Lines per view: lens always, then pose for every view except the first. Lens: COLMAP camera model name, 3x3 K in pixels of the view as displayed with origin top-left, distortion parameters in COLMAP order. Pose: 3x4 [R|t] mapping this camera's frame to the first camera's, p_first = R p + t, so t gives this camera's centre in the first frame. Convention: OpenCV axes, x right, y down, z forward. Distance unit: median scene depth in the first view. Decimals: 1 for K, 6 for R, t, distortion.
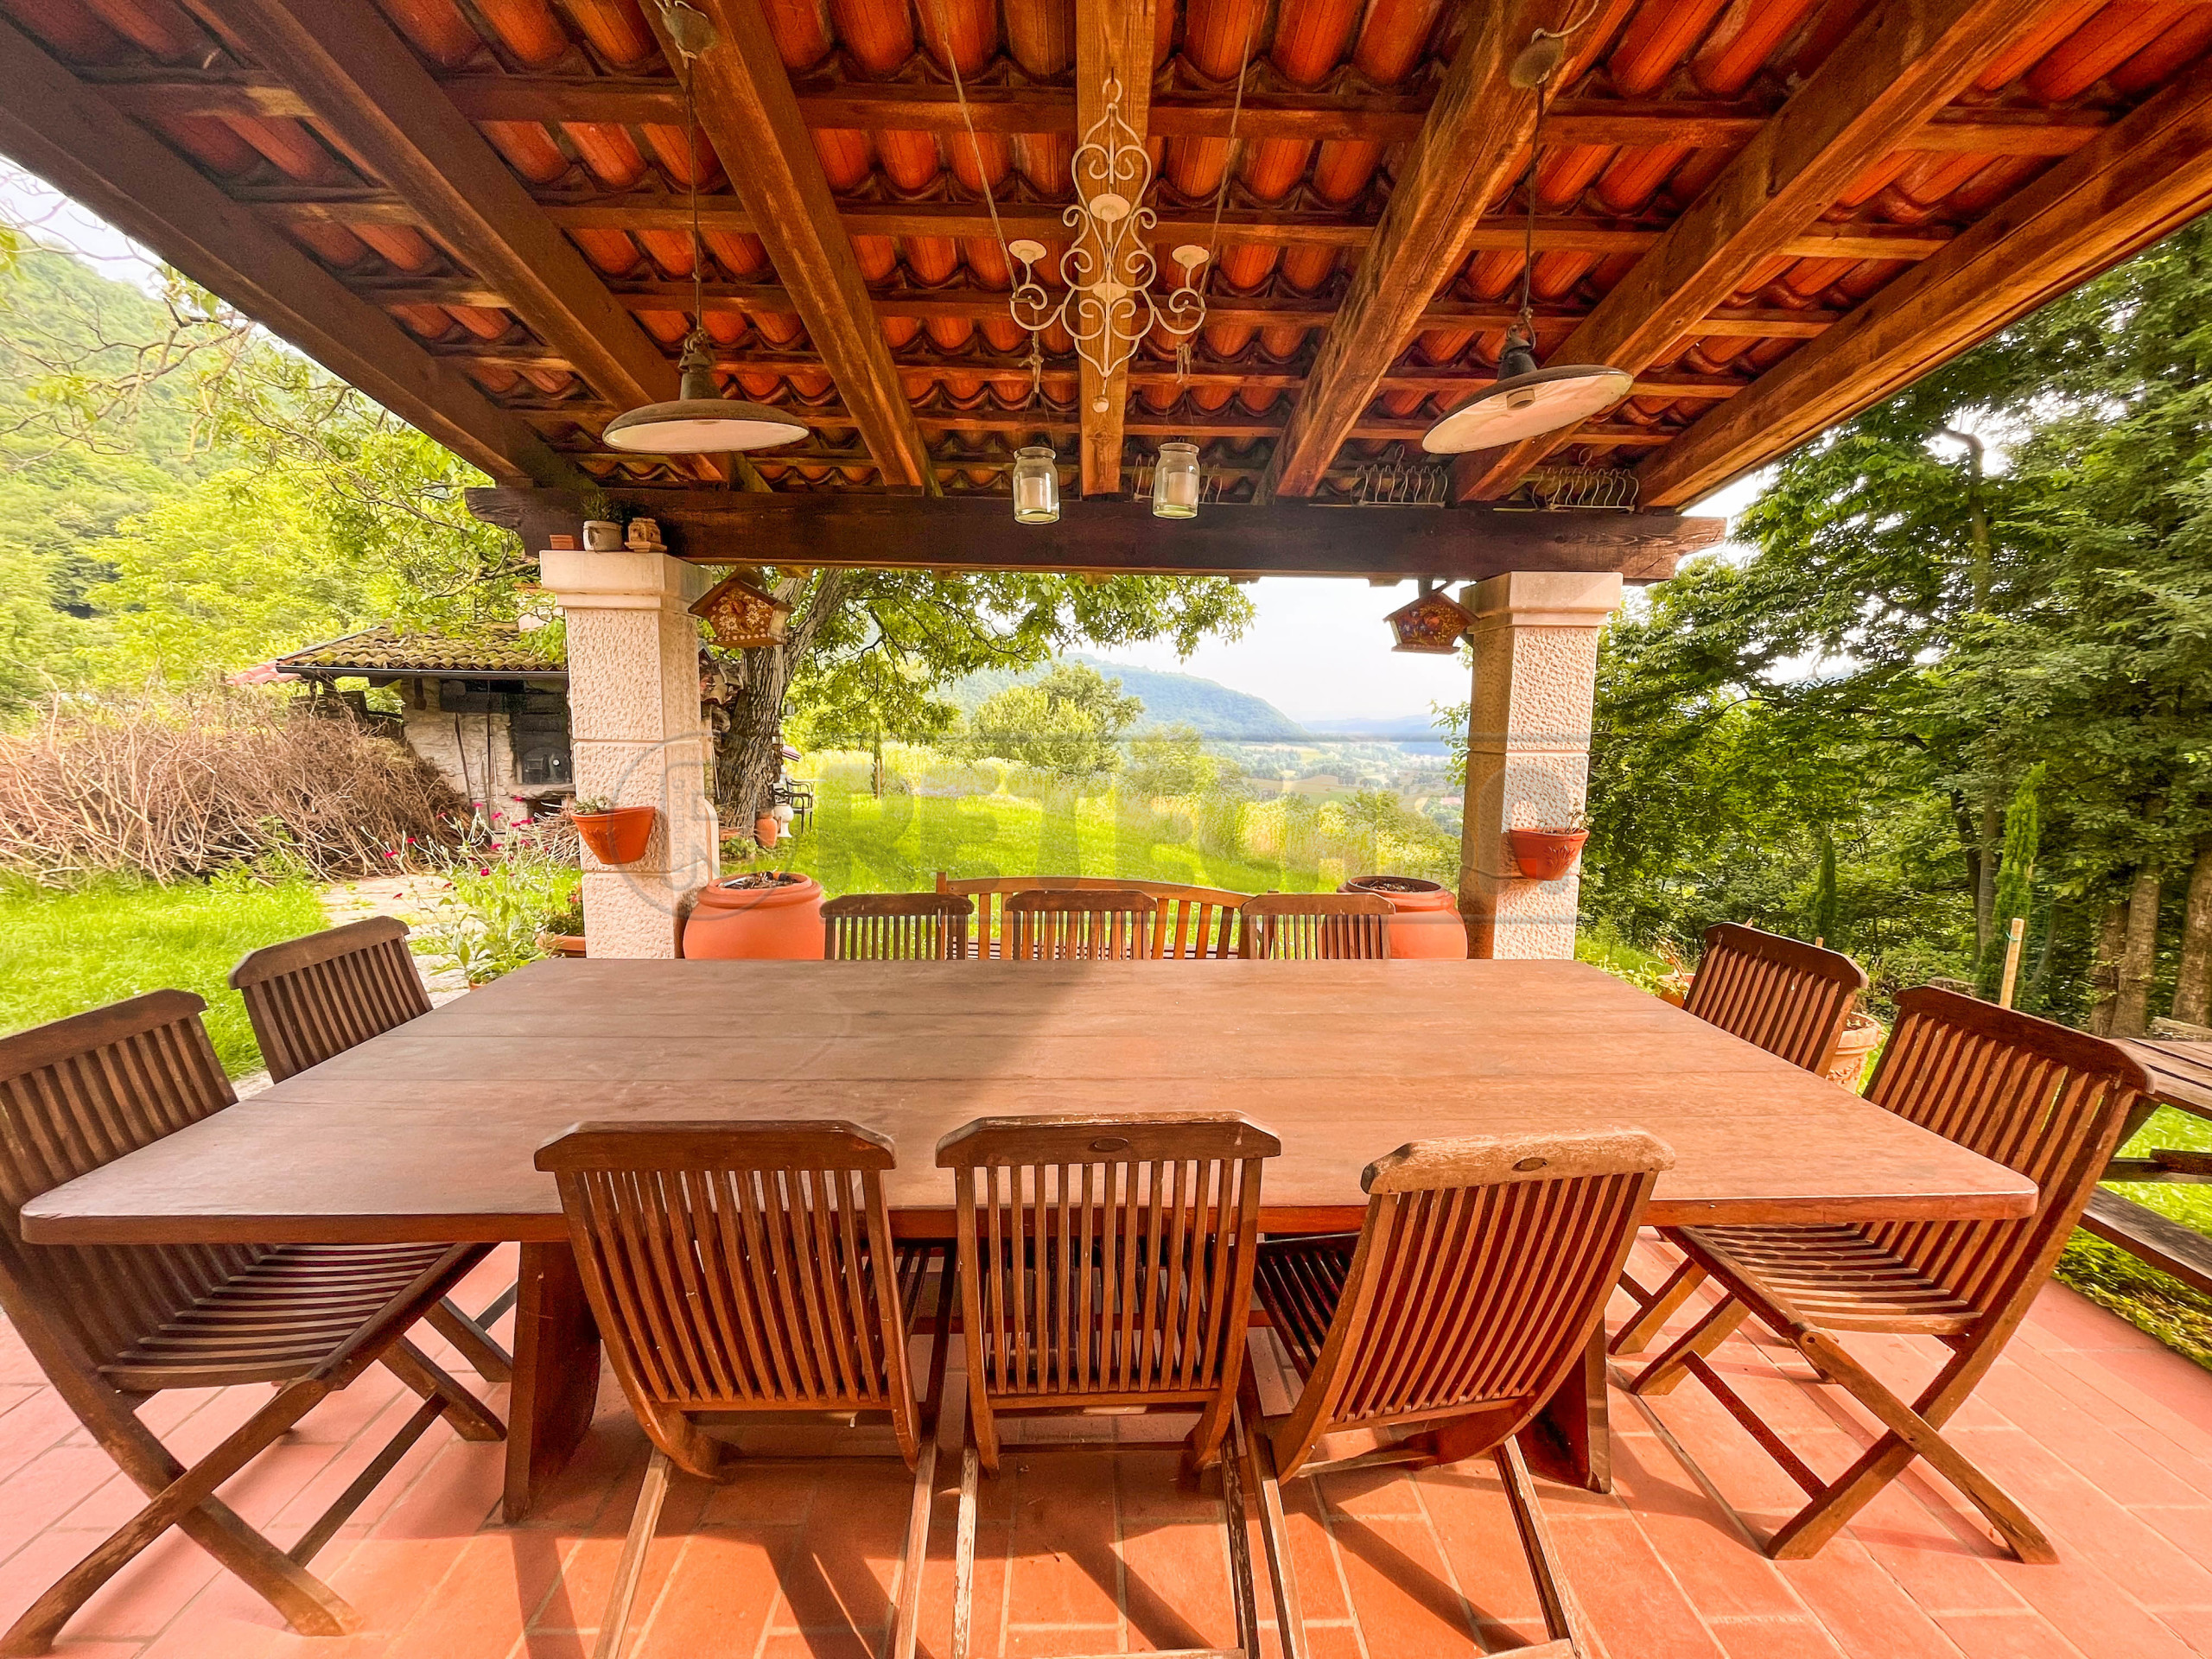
lens RADIAL K [[889.7, 0, 1110.2], [0, 889.7, 828.4], [0, 0, 1]] dist [0.001561, 0.000041]
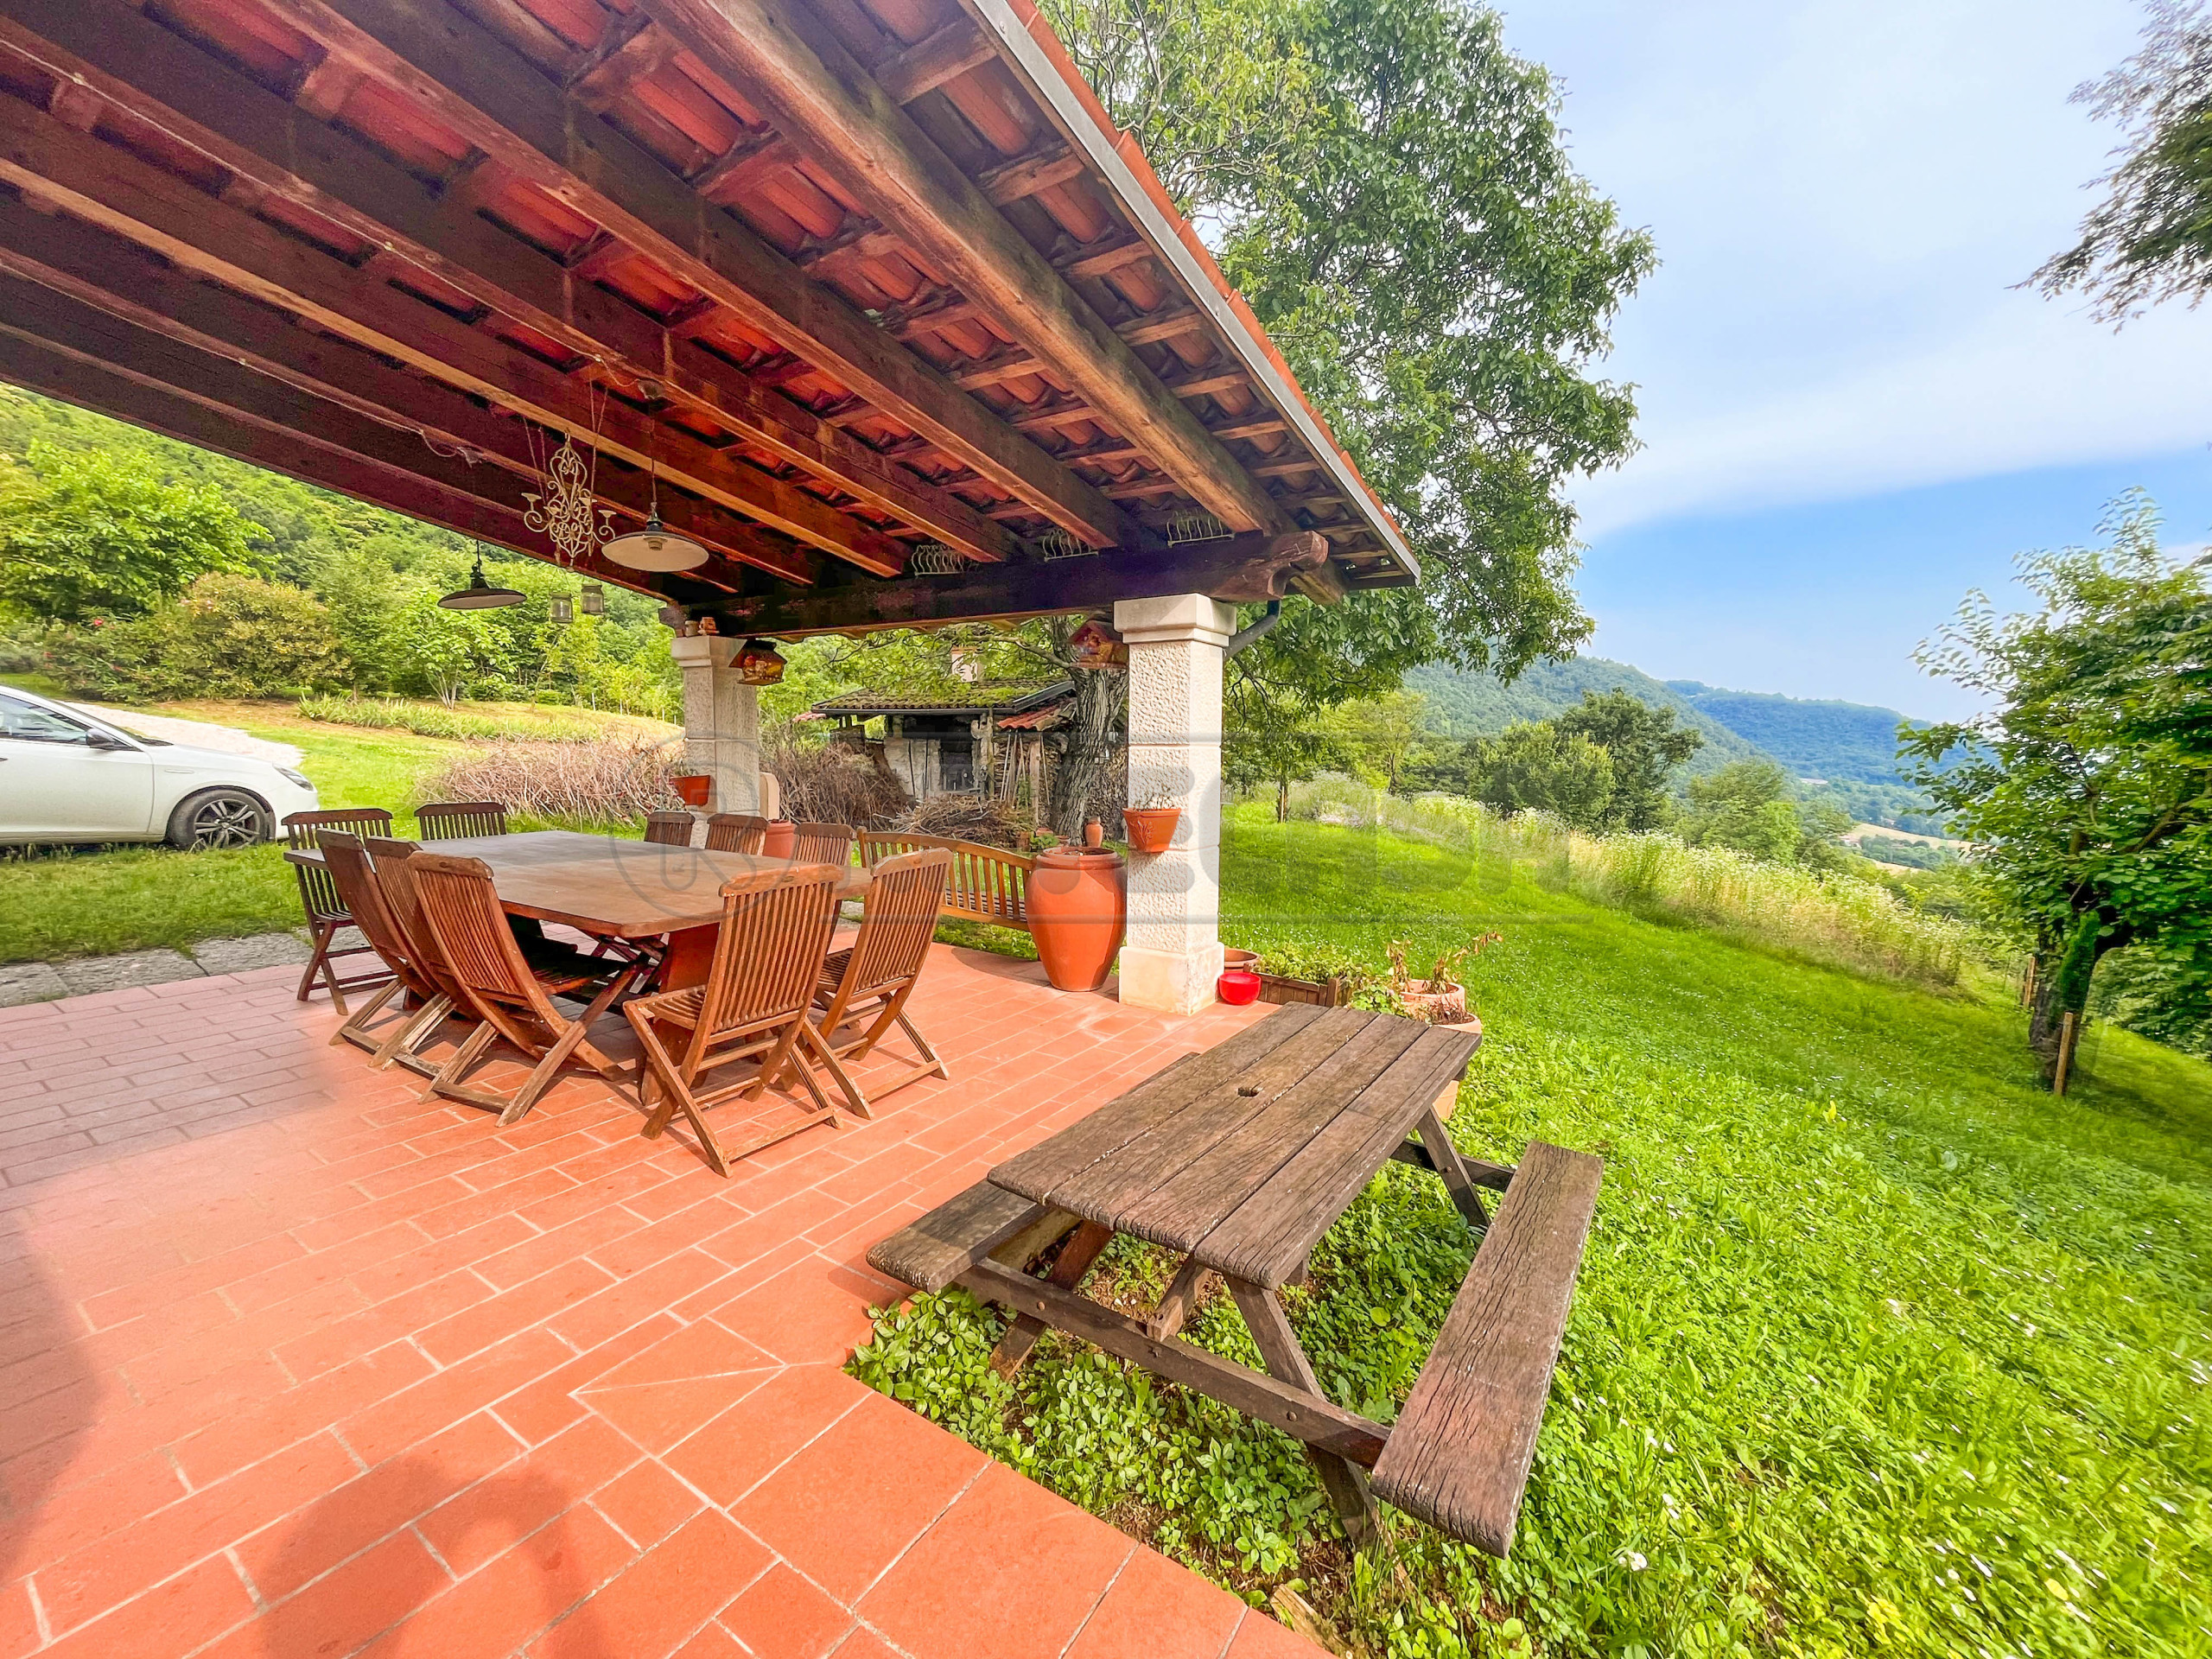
lens RADIAL K [[889.7, 0, 1108.2], [0, 889.7, 830.7], [0, 0, 1]] dist [0.001561, 0.000041]
pose [[0.817628, 0.055470, -0.573068, 0.369376], [-0.077622, 0.996881, -0.014254, 0.015627], [0.570490, 0.056137, 0.819384, -0.001777]]
